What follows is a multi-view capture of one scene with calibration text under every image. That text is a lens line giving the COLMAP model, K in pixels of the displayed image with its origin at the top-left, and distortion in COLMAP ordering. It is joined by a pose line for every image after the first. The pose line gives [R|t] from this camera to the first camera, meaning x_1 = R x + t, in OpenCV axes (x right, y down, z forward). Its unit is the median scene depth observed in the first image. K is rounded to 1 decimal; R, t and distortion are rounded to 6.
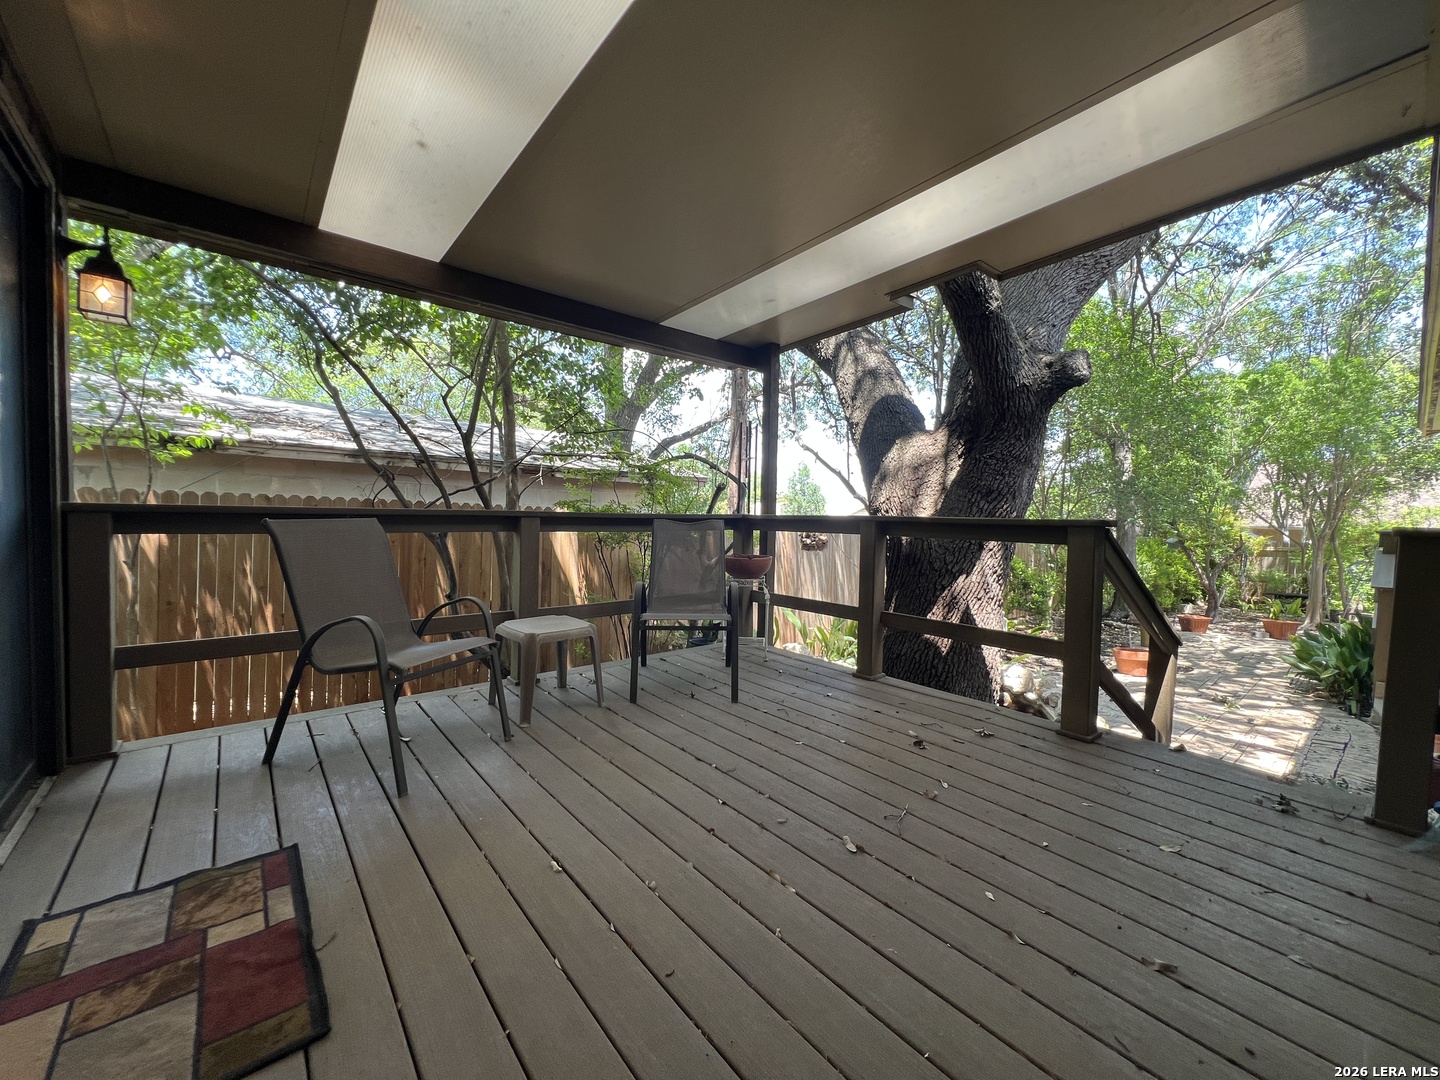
lens RADIAL K [[576.2, 0, 723.9], [0, 576.2, 531.5], [0, 0, 1]] dist [0.002279, 0.000202]
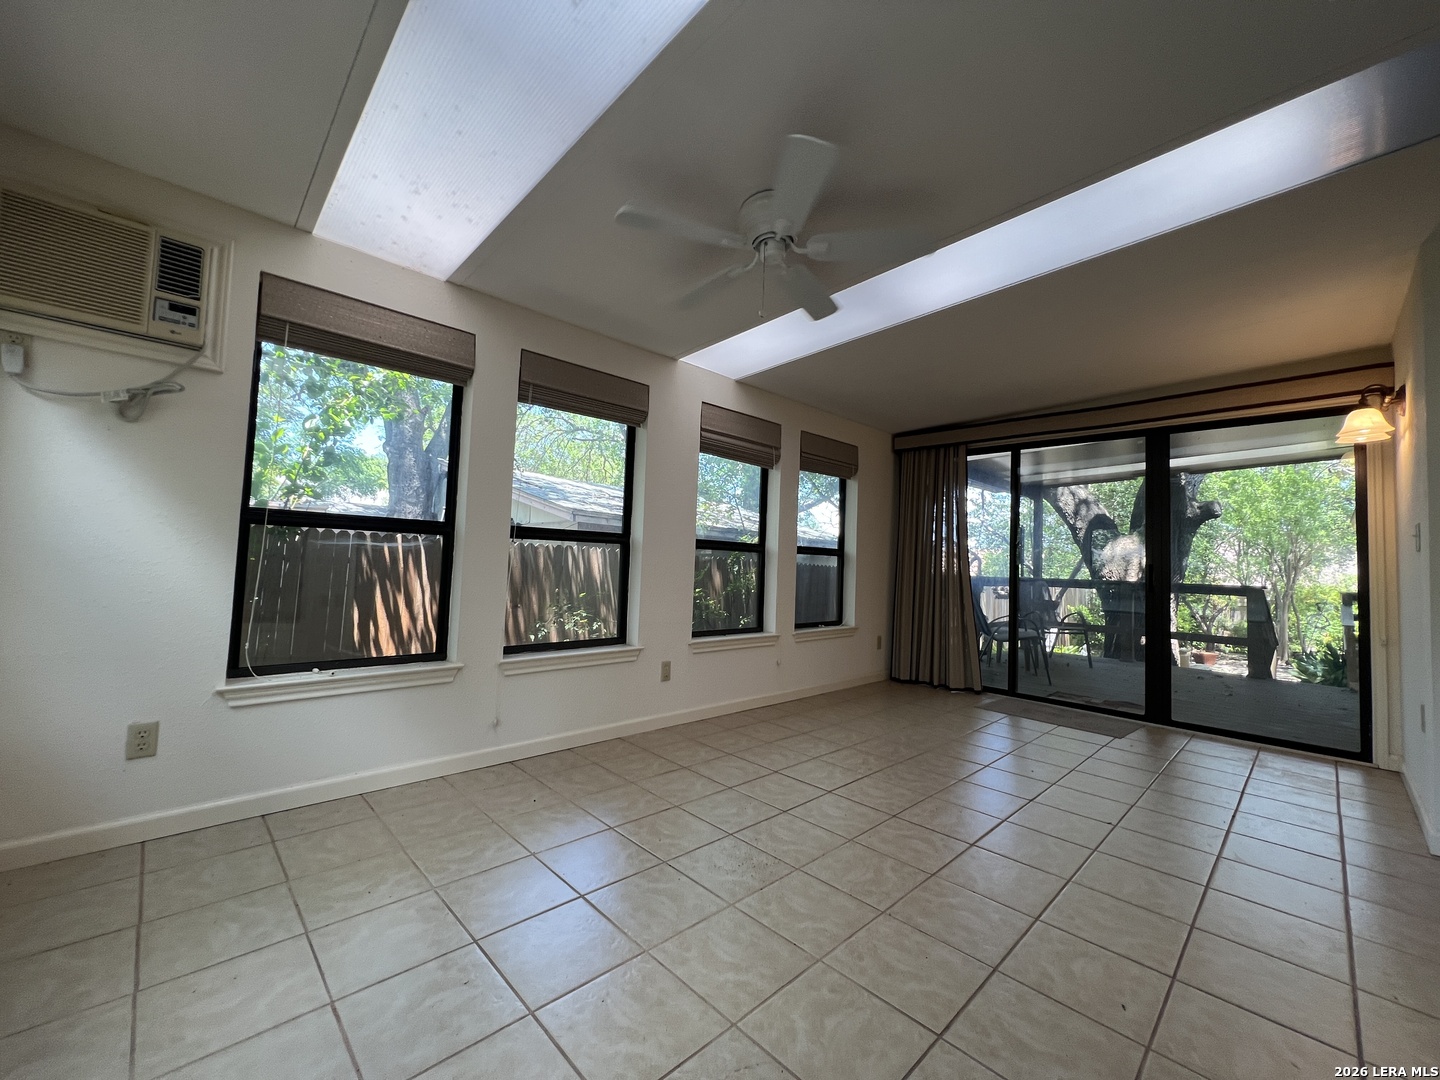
lens RADIAL K [[576.2, 0, 719.9], [0, 576.2, 542.1], [0, 0, 1]] dist [0.002279, 0.000202]
pose [[0.997895, 0.017846, 0.062351, -1.018608], [-0.013092, 0.997035, -0.075826, 0.006414], [-0.063519, 0.074850, 0.995170, -0.738116]]
